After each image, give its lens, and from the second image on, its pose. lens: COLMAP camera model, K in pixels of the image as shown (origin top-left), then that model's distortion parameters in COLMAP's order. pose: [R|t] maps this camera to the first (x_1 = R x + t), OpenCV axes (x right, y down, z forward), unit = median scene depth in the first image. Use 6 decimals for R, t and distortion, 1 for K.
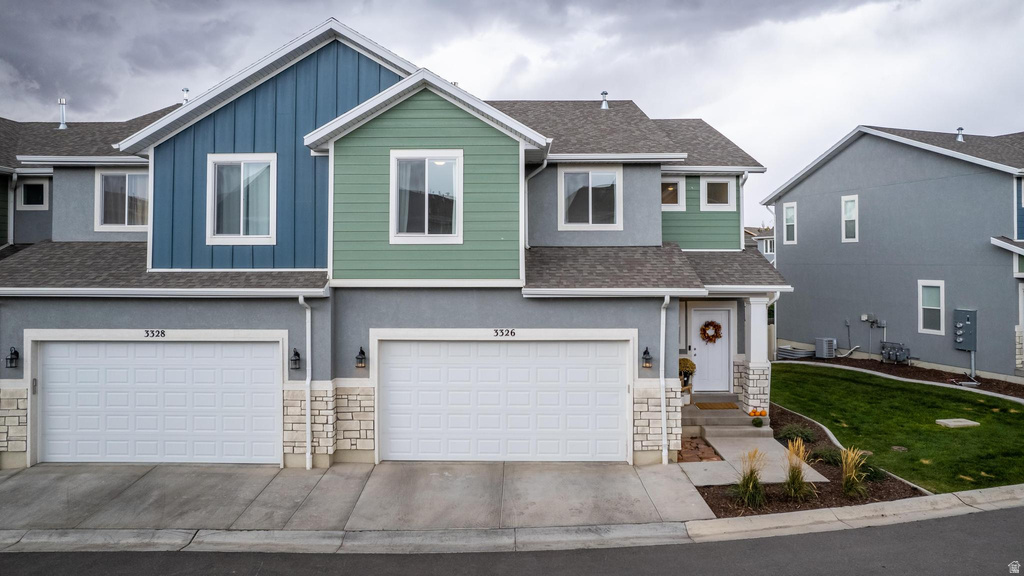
lens RADIAL K [[656.1, 0, 512.7], [0, 656.1, 286.6], [0, 0, 1]] dist [-0.028664, 0.013566]
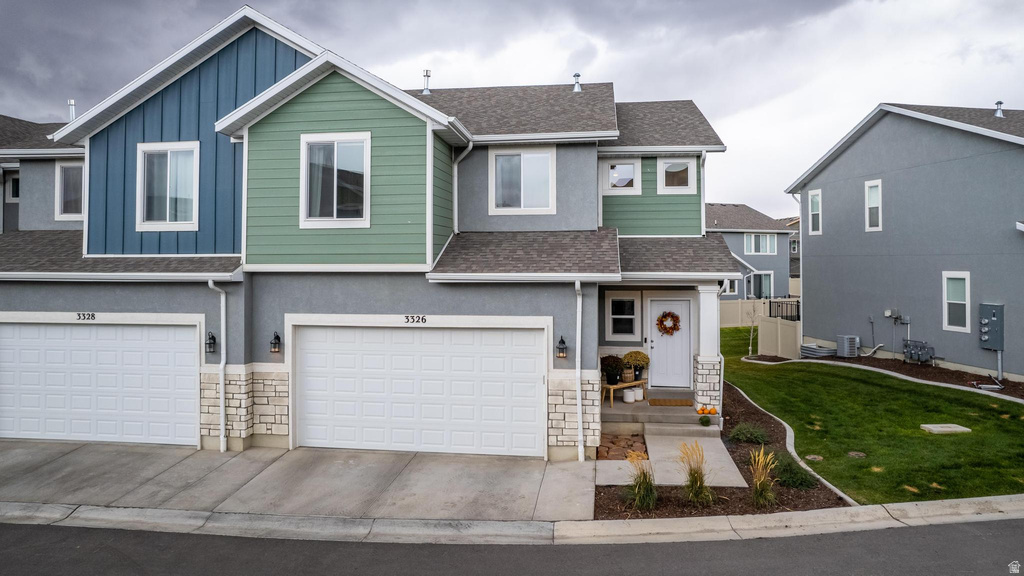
lens RADIAL K [[656.1, 0, 517.5], [0, 656.1, 282.6], [0, 0, 1]] dist [-0.028664, 0.013566]
pose [[0.992130, 0.002843, -0.125178, 0.162177], [-0.003531, 0.999980, -0.005274, 0.013151], [0.125160, 0.005674, 0.992120, 0.034472]]
